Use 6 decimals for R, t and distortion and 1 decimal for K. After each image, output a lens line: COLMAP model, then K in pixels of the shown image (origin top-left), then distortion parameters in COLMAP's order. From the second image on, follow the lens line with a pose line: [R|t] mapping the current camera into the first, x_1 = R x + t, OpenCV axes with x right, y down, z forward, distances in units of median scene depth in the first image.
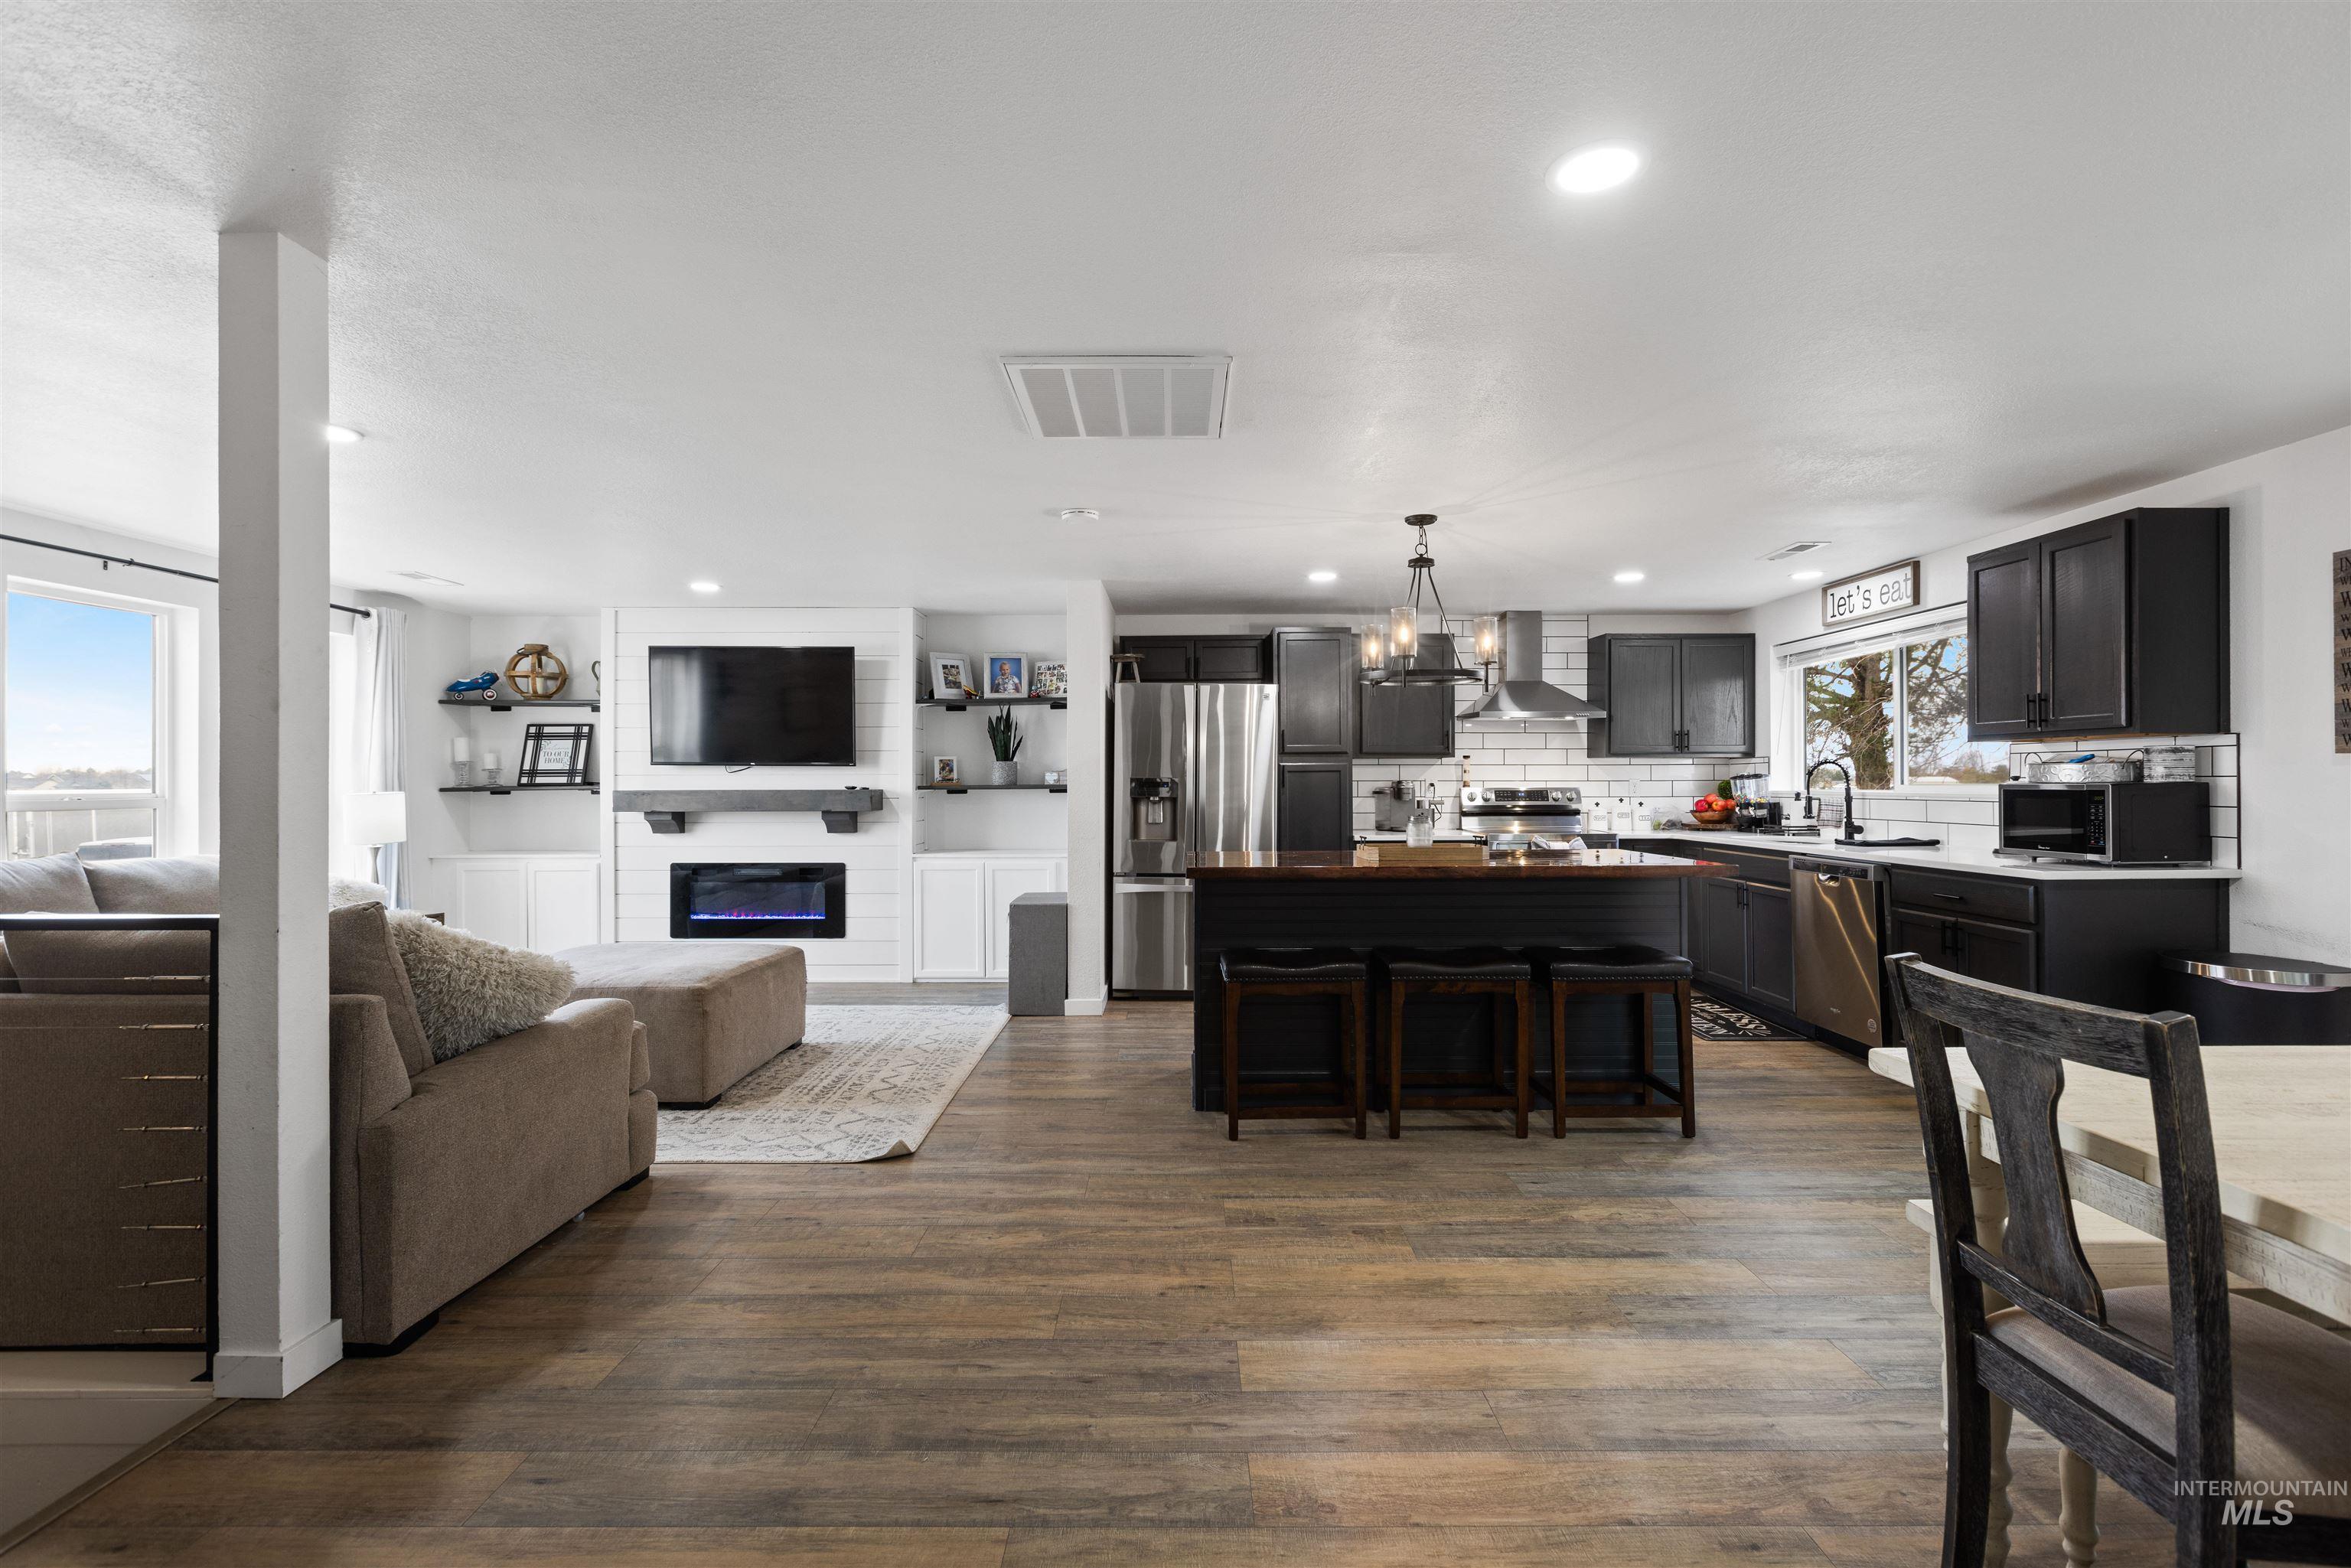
lens RADIAL K [[1052.1, 0, 1174.5], [0, 1052.1, 787.5], [0, 0, 1]] dist [0.001030, 0.000257]
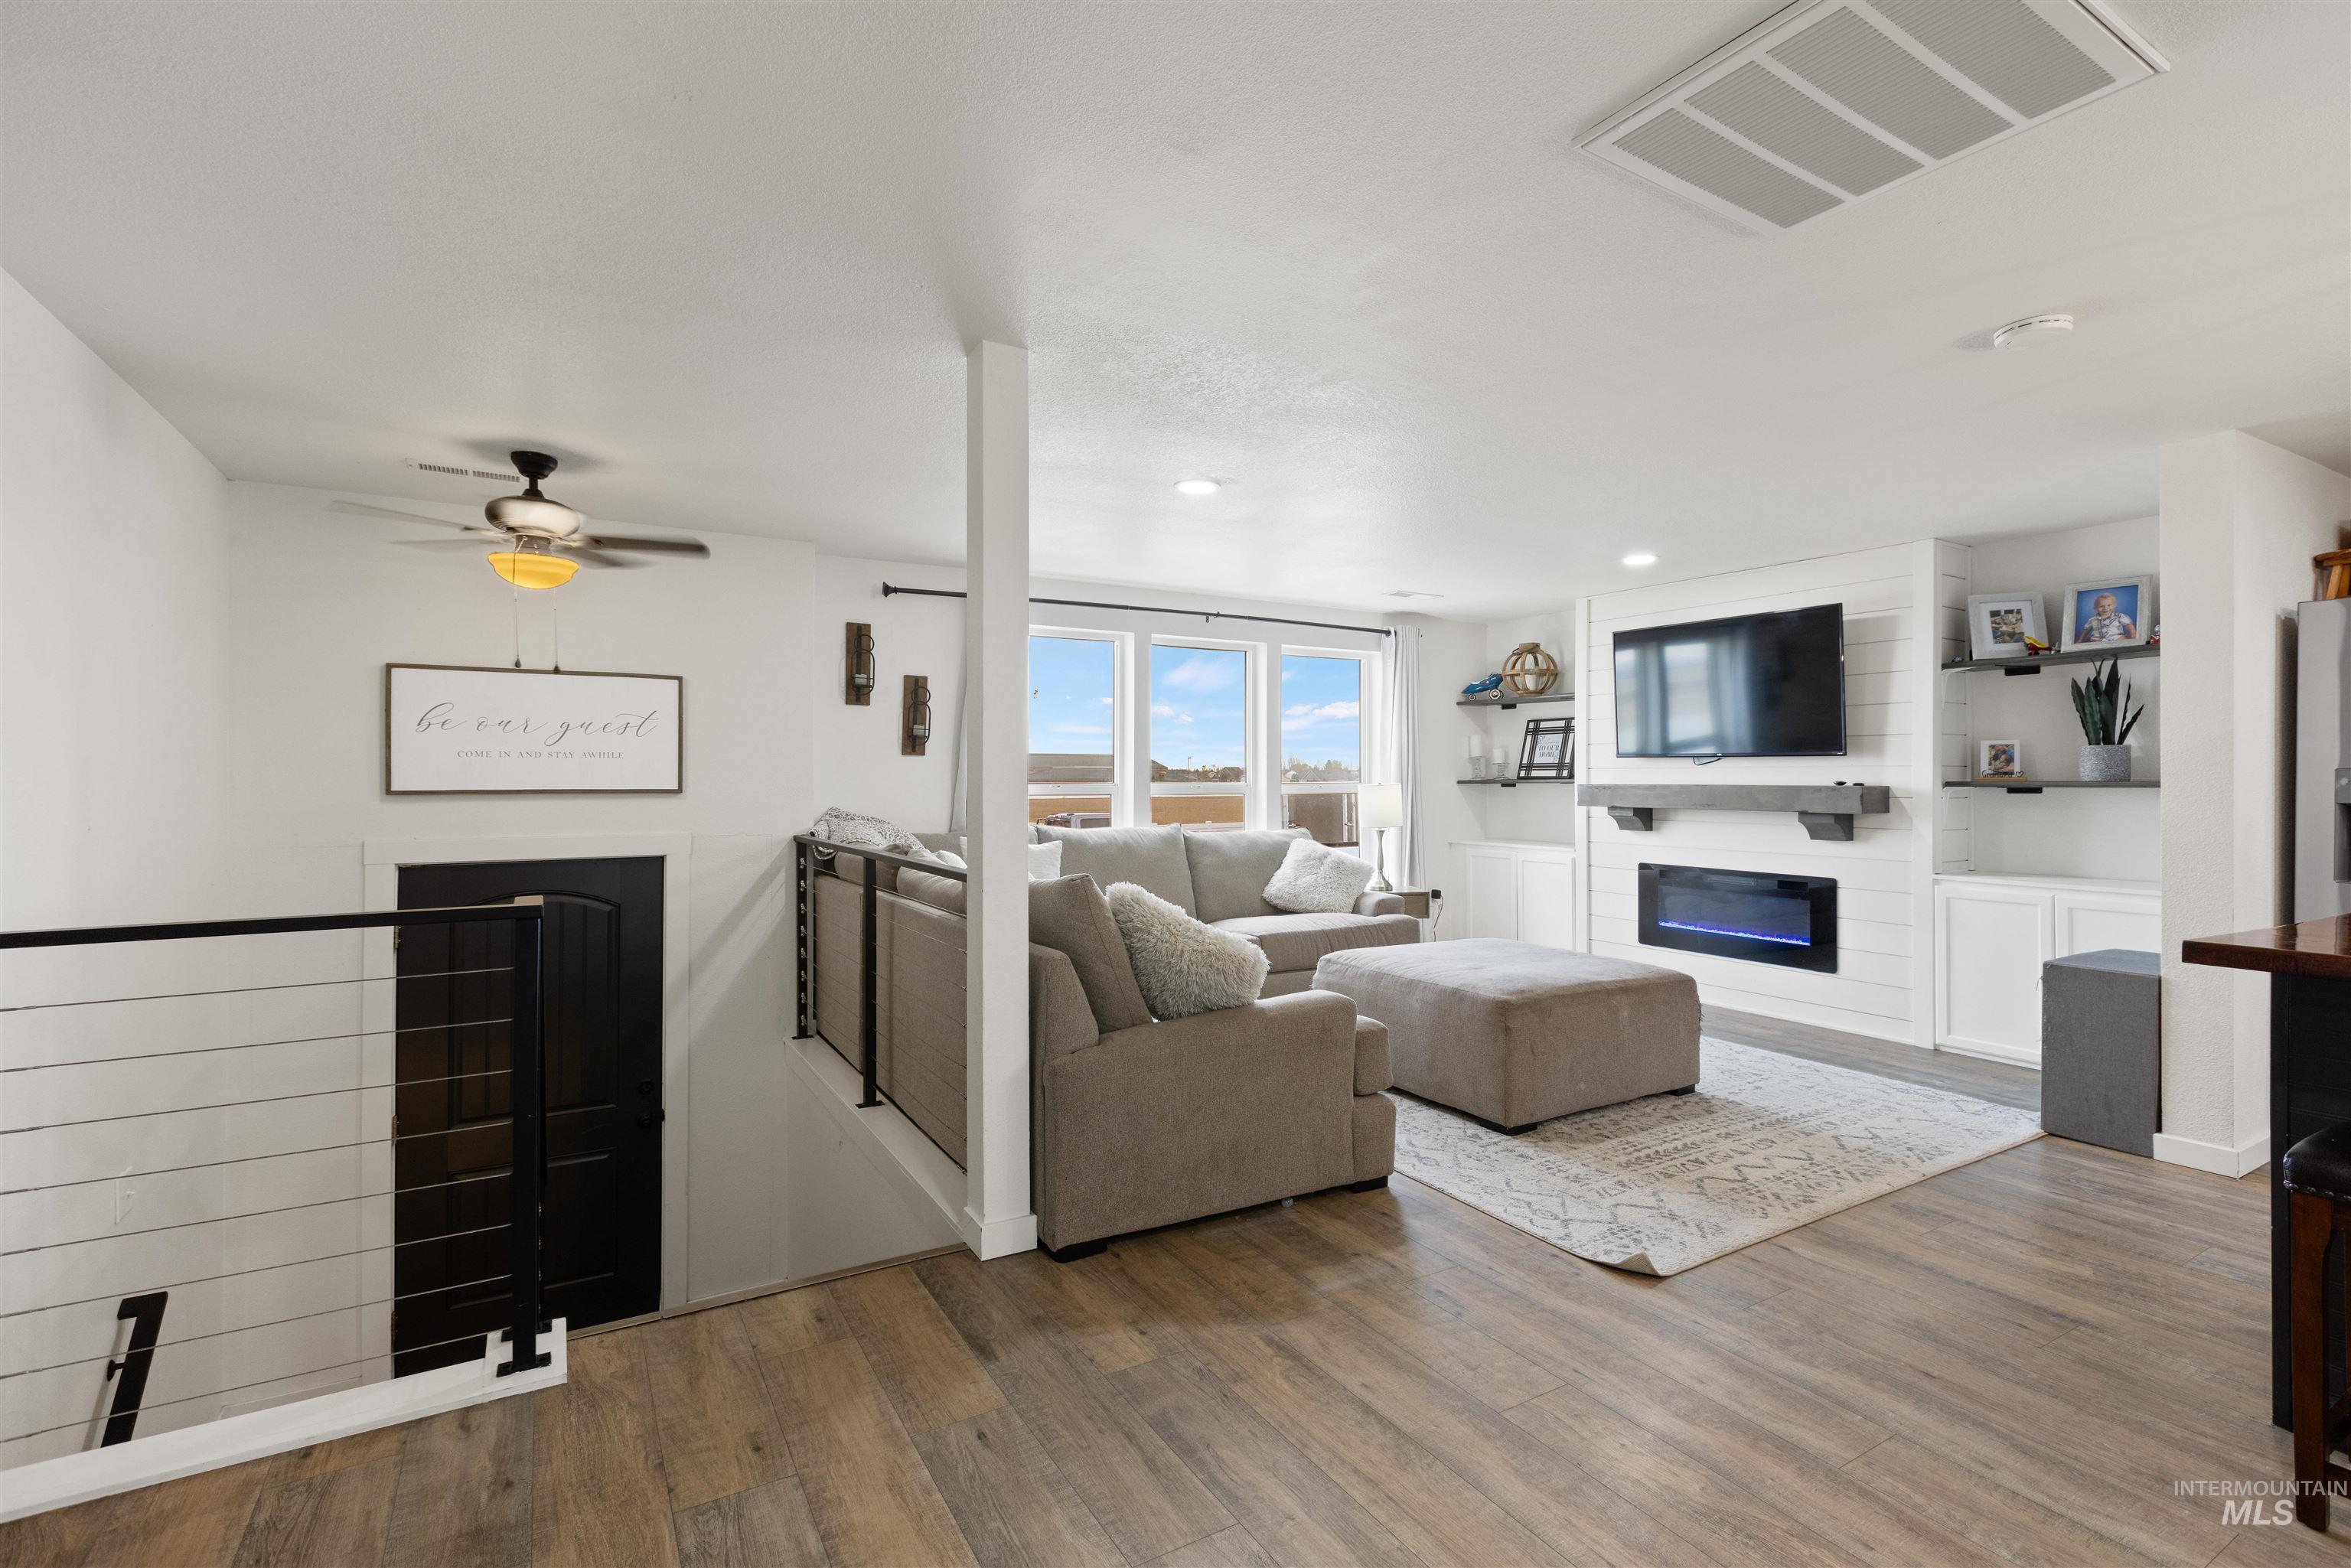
lens RADIAL K [[1051.0, 0, 1204.2], [0, 1051.0, 780.1], [0, 0, 1]] dist [0.001564, -0.000017]
pose [[0.513999, 0.005631, -0.857772, 0.122968], [-0.007086, 0.999972, 0.002318, -0.000636], [0.857762, 0.004886, 0.514024, 0.193081]]
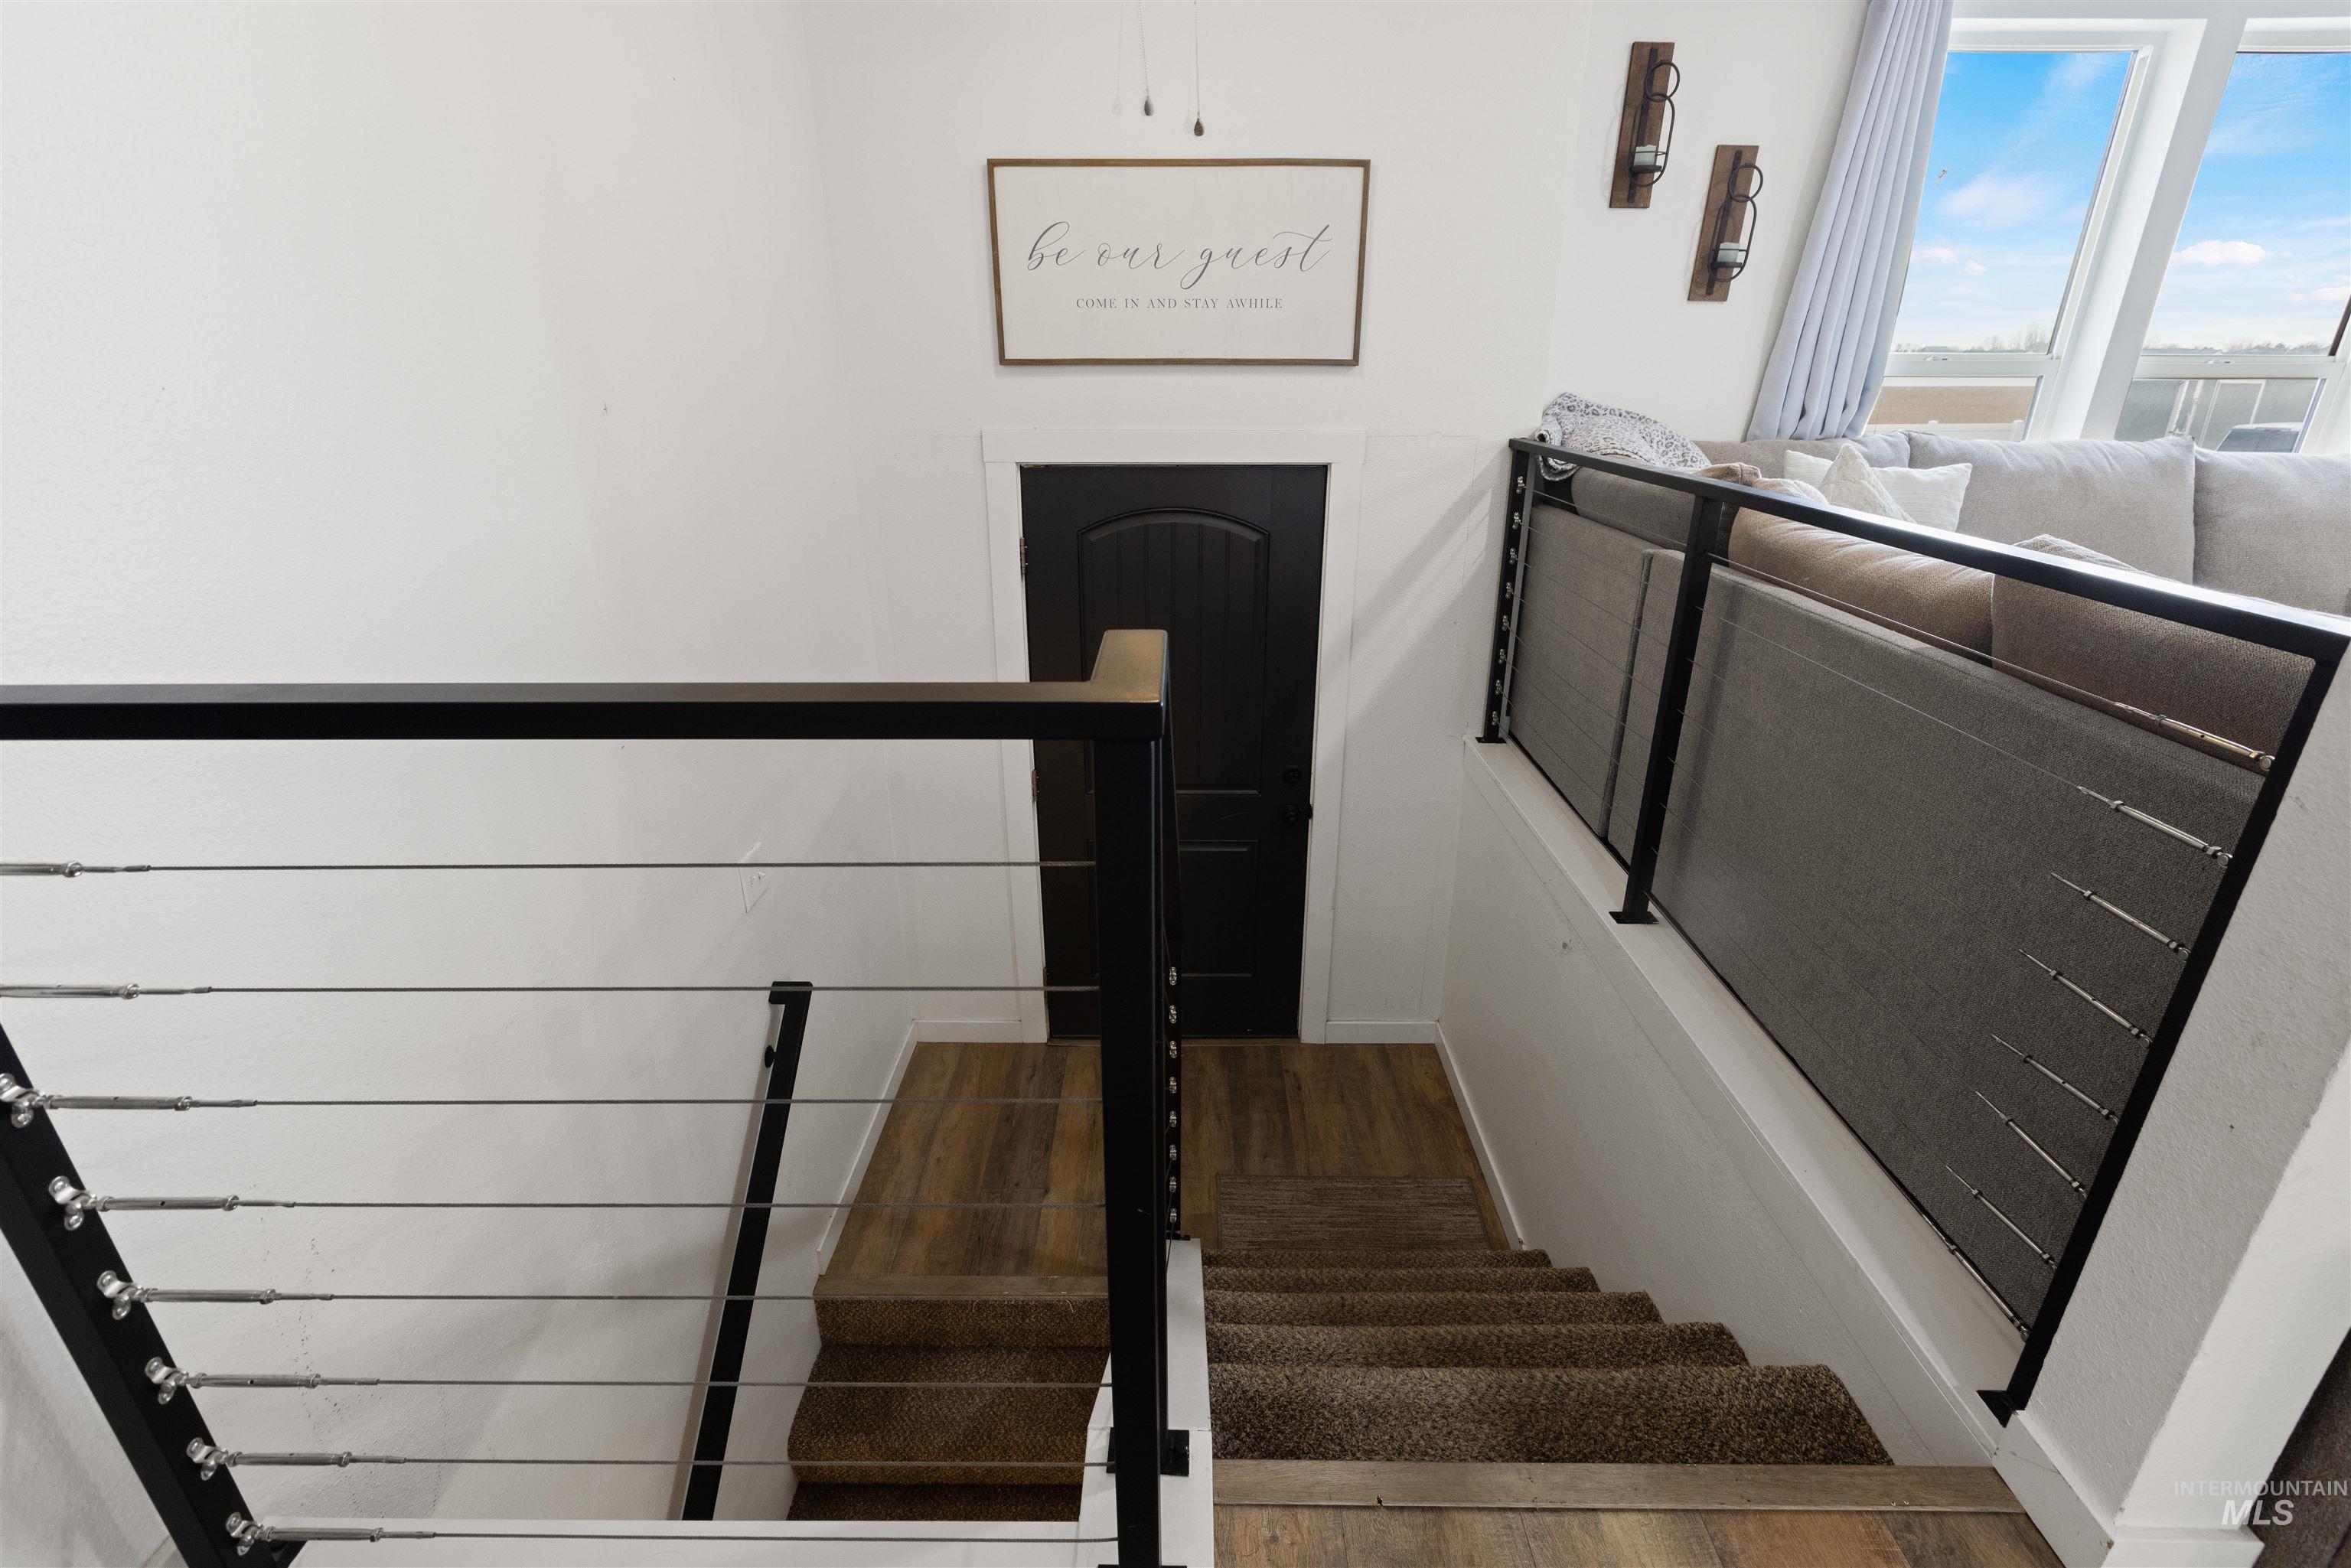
lens RADIAL K [[1032.4, 0, 1195.3], [0, 1032.4, 796.7], [0, 0, 1]] dist [0.000835, -0.000025]
pose [[-0.012202, 0.389002, -0.921156, -0.173706], [-0.006513, 0.921174, 0.389096, 0.010832], [0.999904, 0.010747, -0.008707, 0.189548]]
